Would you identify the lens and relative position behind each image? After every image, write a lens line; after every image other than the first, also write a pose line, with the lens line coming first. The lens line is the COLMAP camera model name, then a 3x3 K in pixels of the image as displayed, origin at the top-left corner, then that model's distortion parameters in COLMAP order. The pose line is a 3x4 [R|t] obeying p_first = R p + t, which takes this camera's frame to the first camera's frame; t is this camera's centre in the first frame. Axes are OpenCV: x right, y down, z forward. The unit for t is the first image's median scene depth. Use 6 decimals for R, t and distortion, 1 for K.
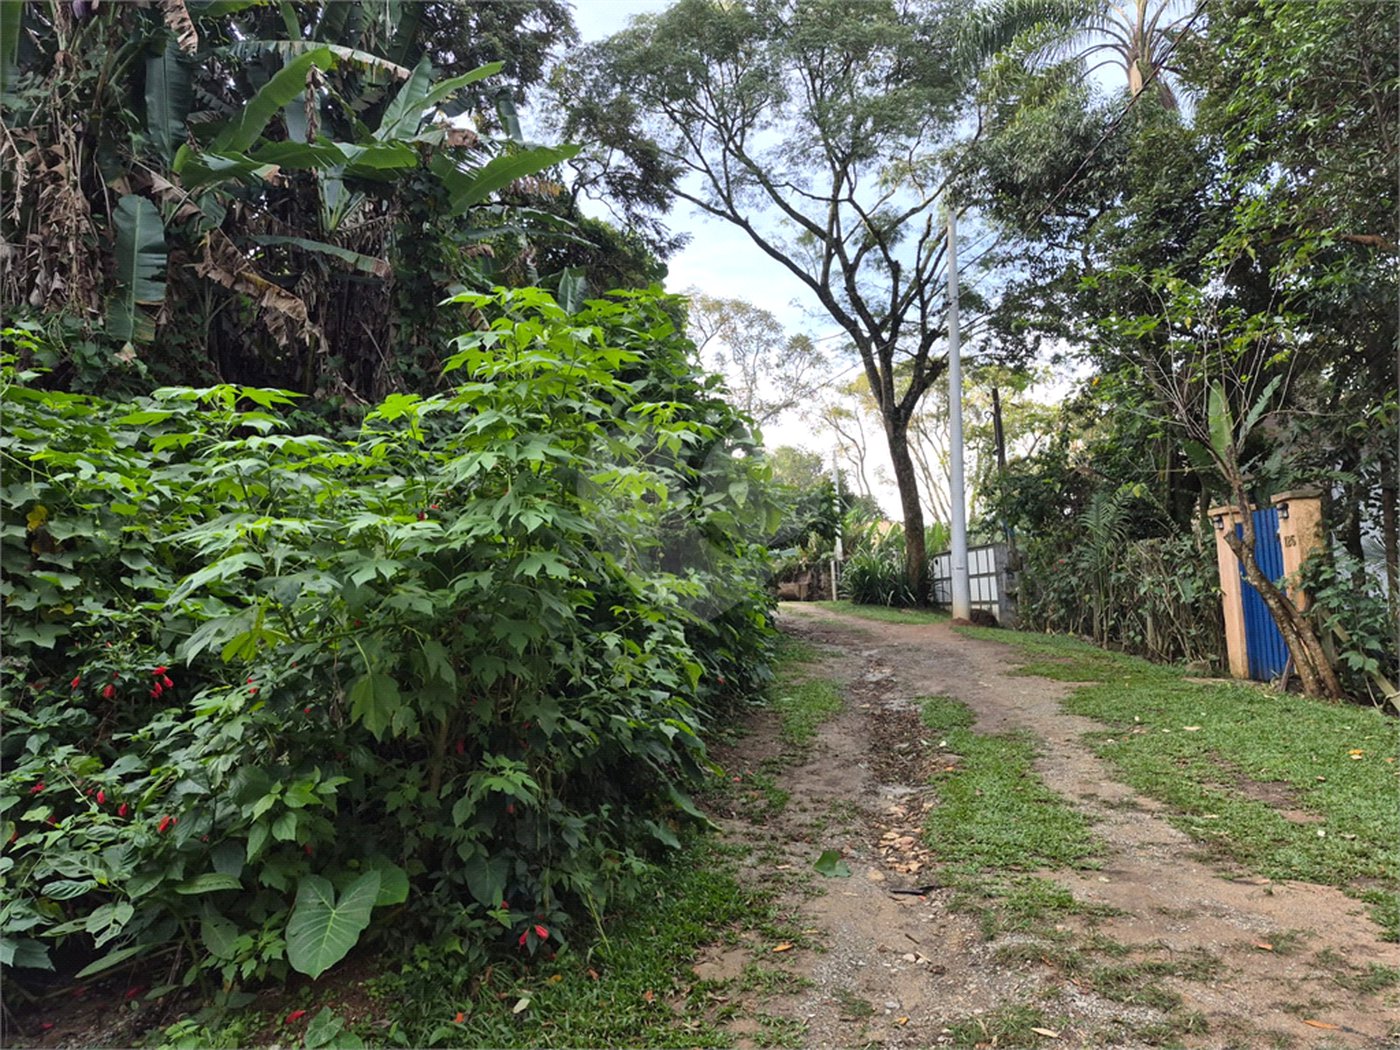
lens RADIAL K [[992.3, 0, 648.1], [0, 992.3, 531.5], [0, 0, 1]] dist [0.072739, -0.118624]
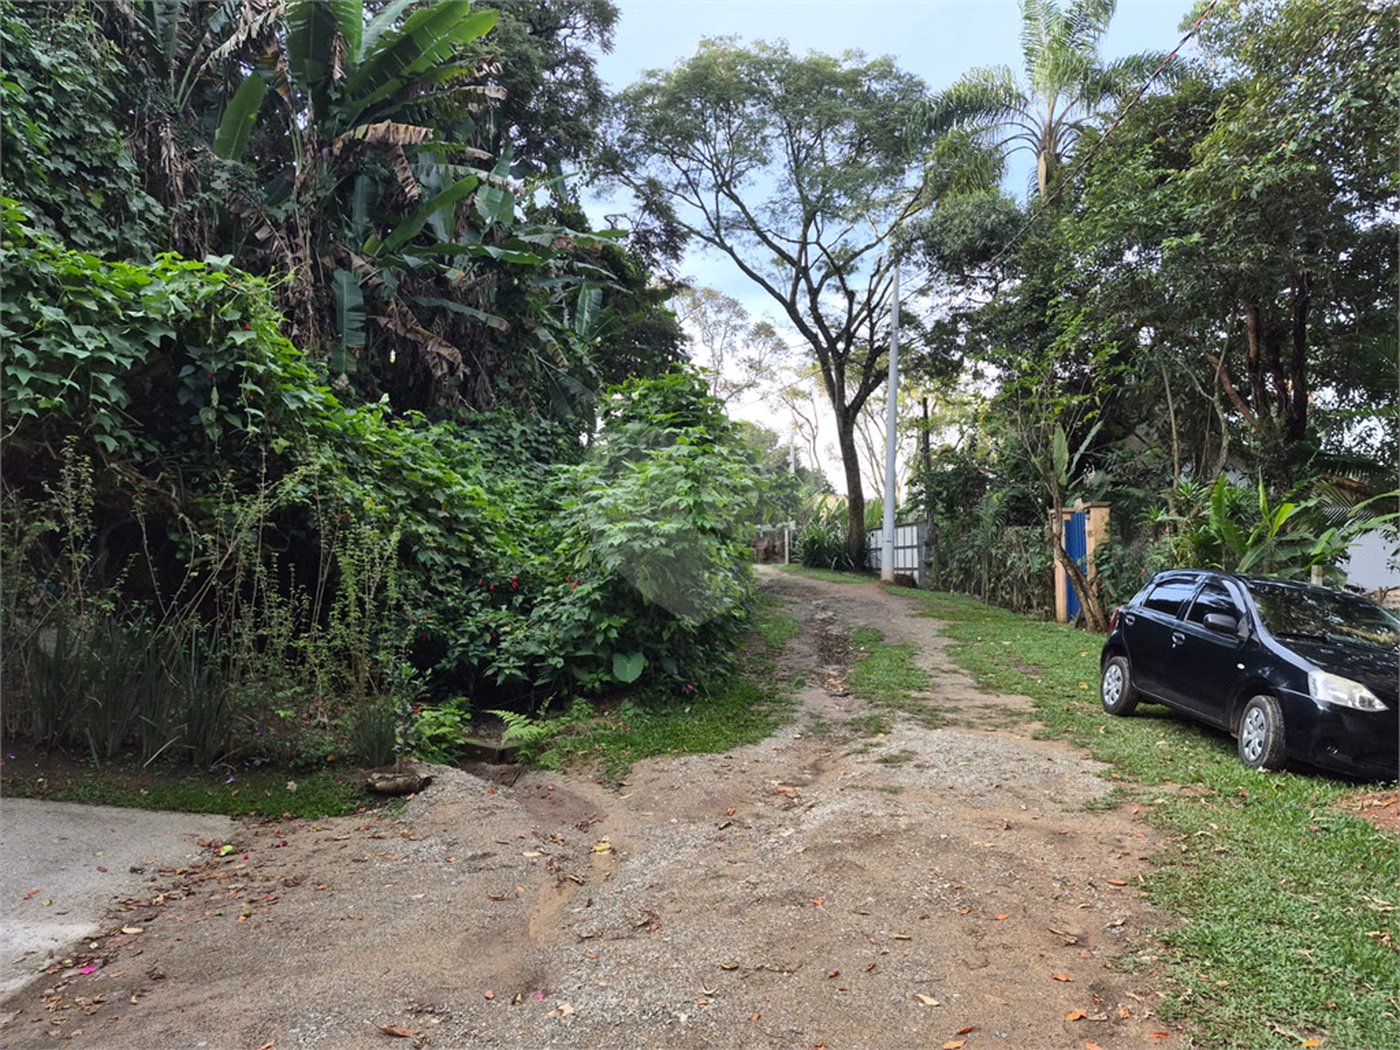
lens RADIAL K [[992.3, 0, 648.1], [0, 992.3, 531.5], [0, 0, 1]] dist [0.072739, -0.118624]
pose [[0.997898, 0.037231, 0.053048, -0.054754], [-0.039363, 0.998435, 0.039721, -0.012079], [-0.051487, -0.041725, 0.997802, -0.220676]]
